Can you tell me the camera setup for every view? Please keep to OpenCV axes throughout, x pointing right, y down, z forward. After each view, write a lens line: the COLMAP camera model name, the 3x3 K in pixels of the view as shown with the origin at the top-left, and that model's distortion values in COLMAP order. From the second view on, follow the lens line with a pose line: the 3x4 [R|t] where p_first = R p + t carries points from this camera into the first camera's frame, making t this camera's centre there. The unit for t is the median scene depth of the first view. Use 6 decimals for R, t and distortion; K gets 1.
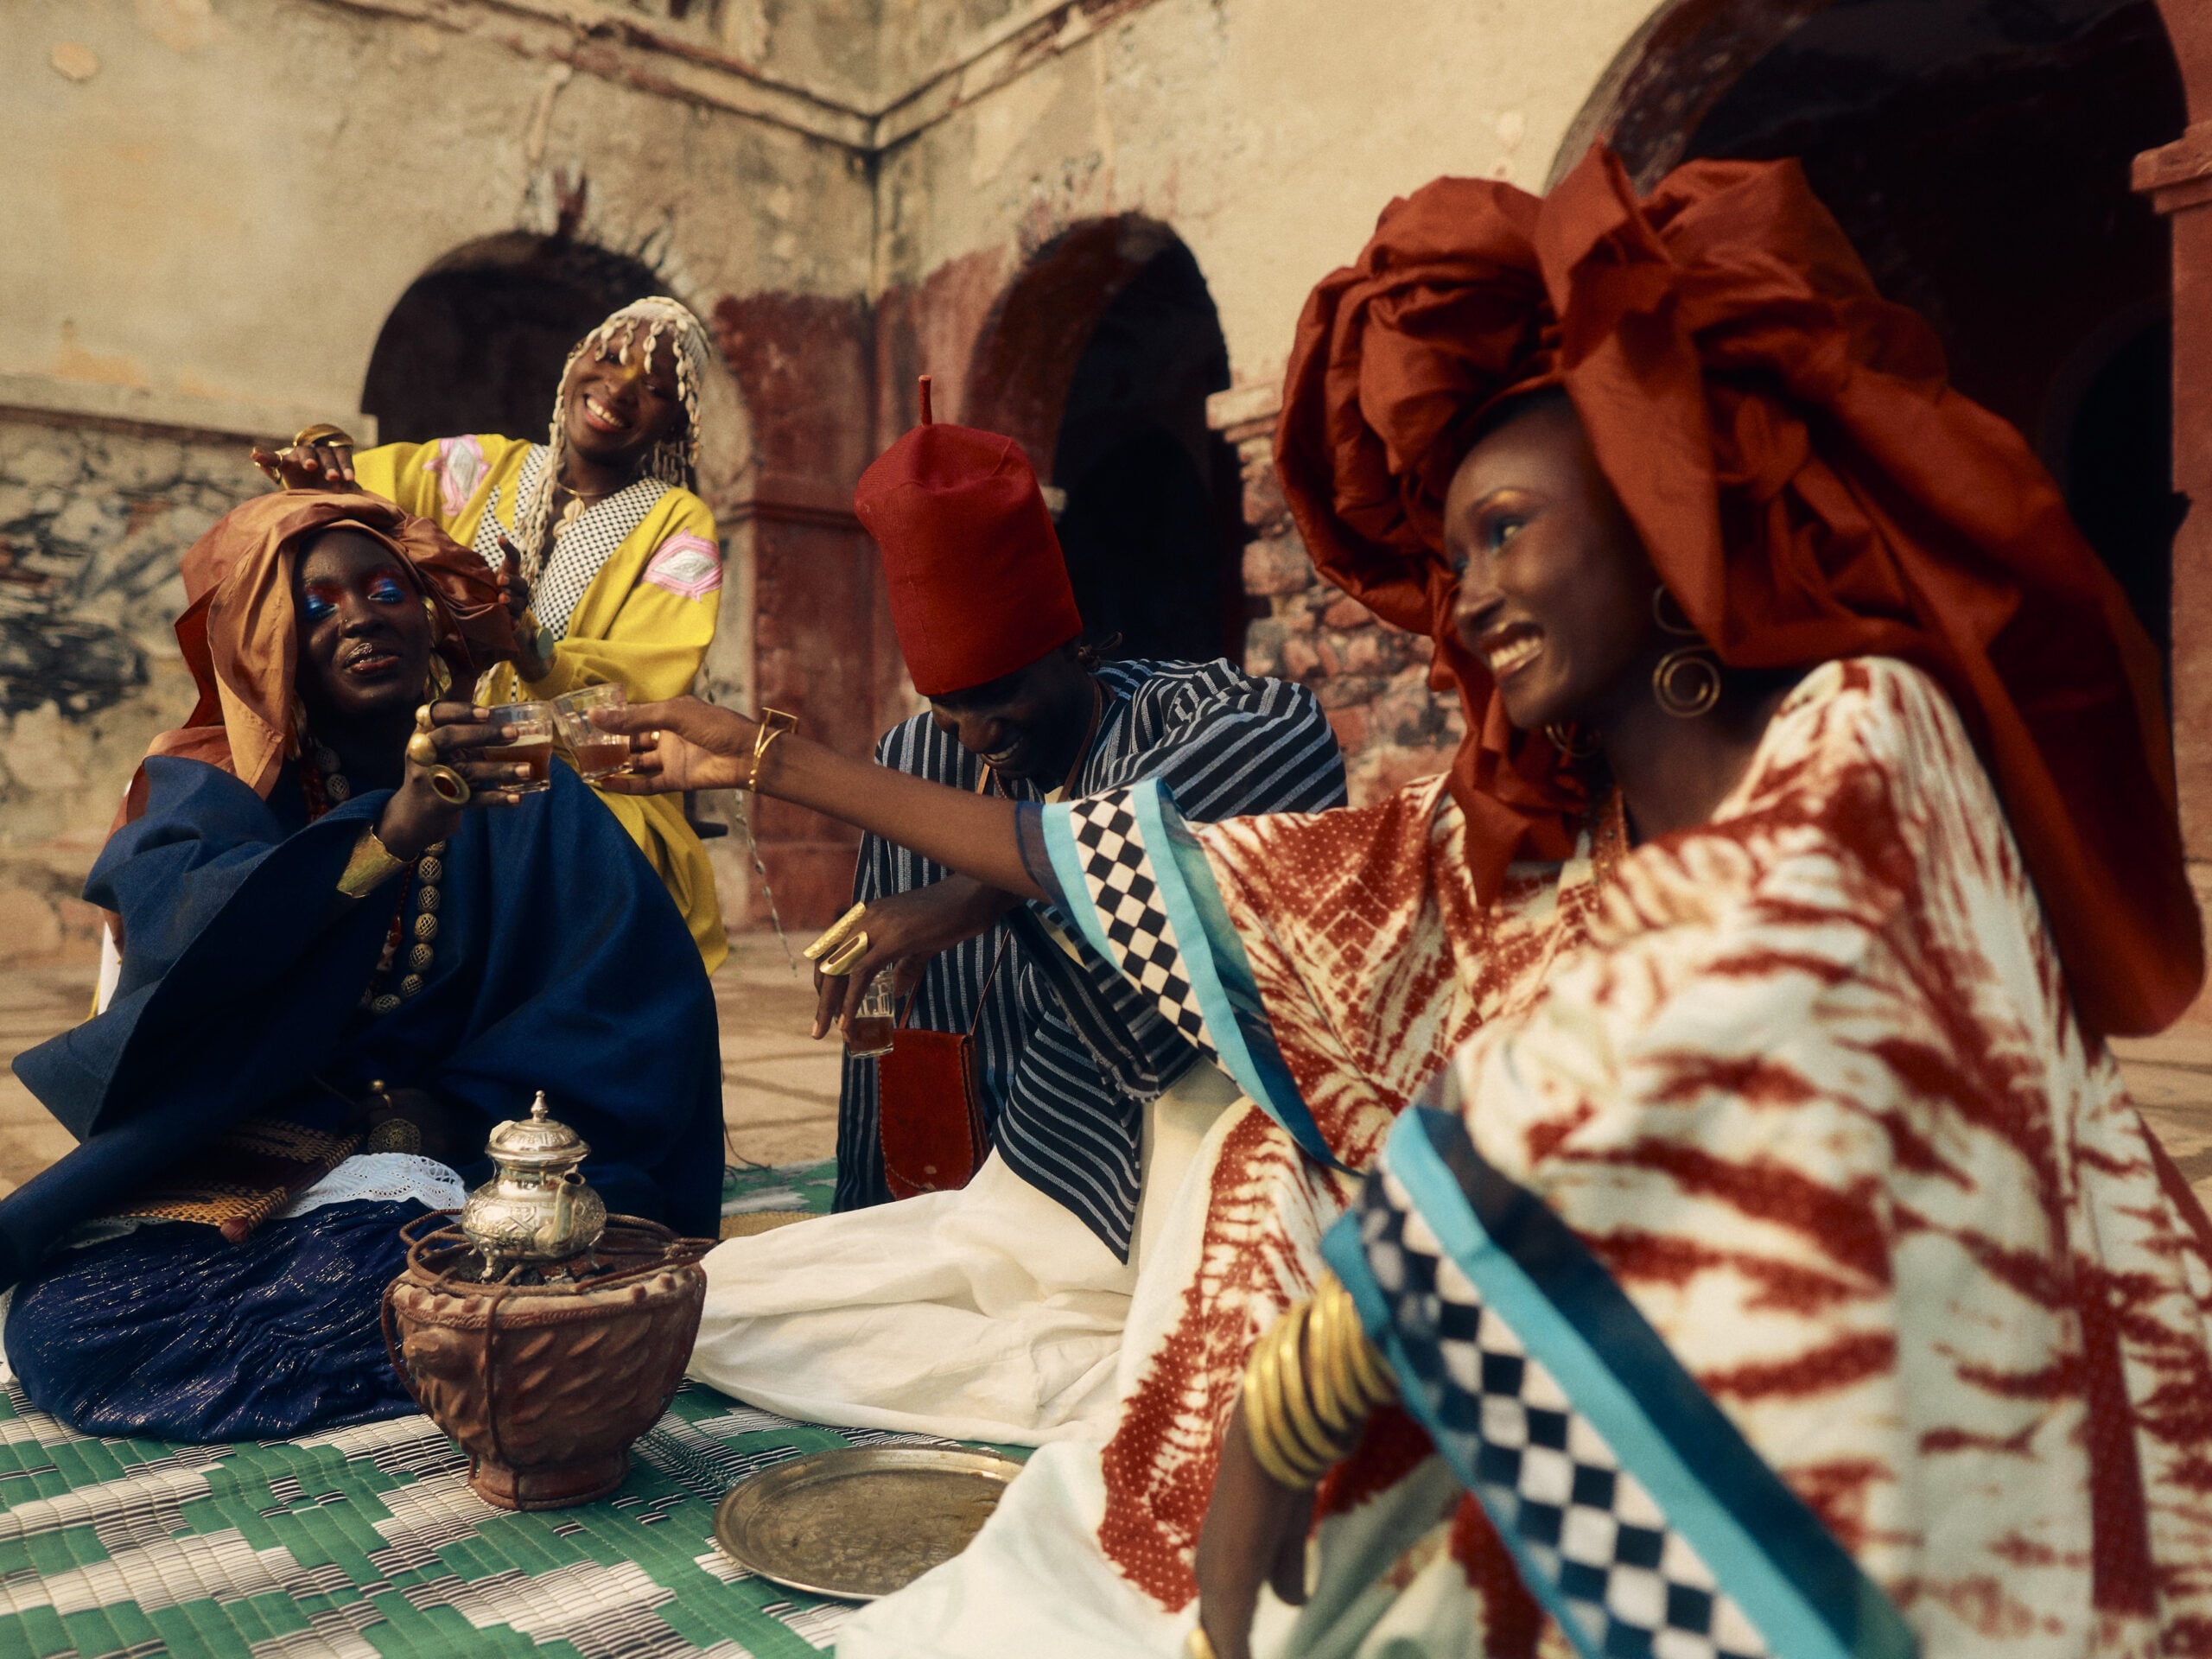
lens RADIAL K [[2824.4, 0, 1105.6], [0, 2824.4, 836.6], [0, 0, 1]] dist [-0.105842, 0.000000]
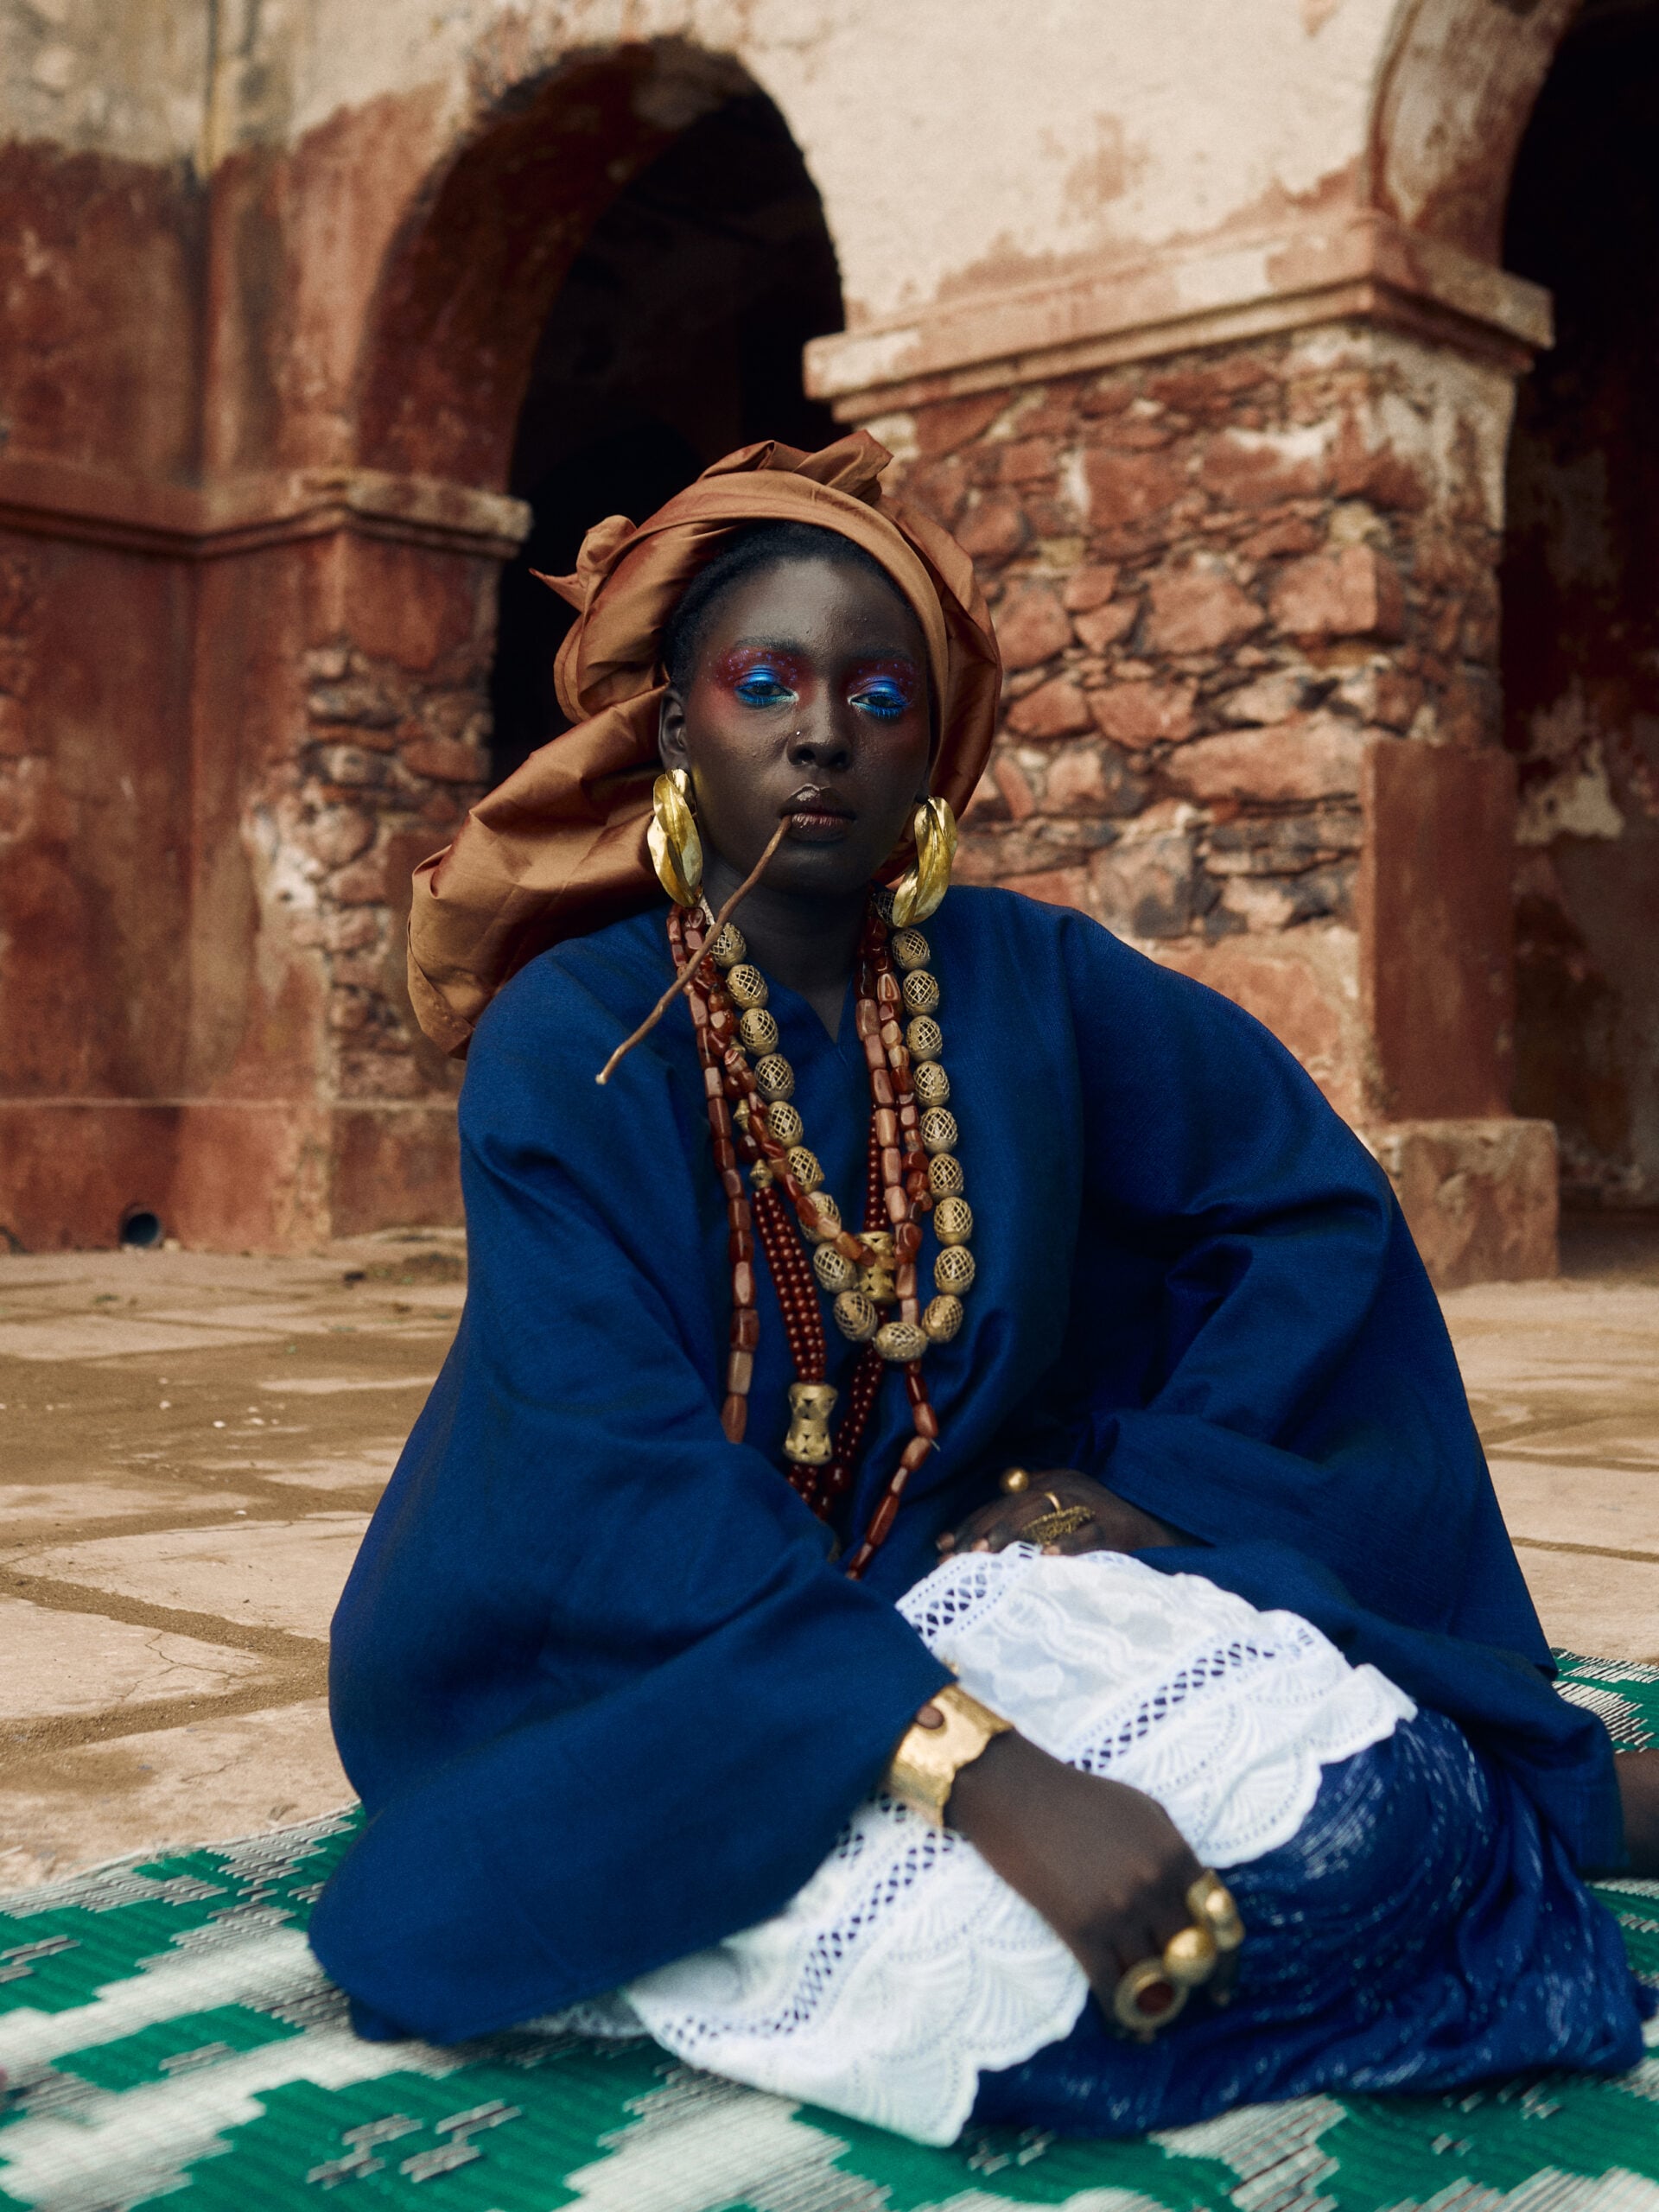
lens RADIAL K [[2824.4, 0, 780.4], [0, 2824.4, 968.4], [0, 0, 1]] dist [-0.105842, 0.000000]
pose [[0.971979, 0.014228, 0.234635, -0.101786], [-0.004090, 0.999039, -0.043638, 0.000488], [-0.235031, 0.041455, 0.971104, 0.419793]]
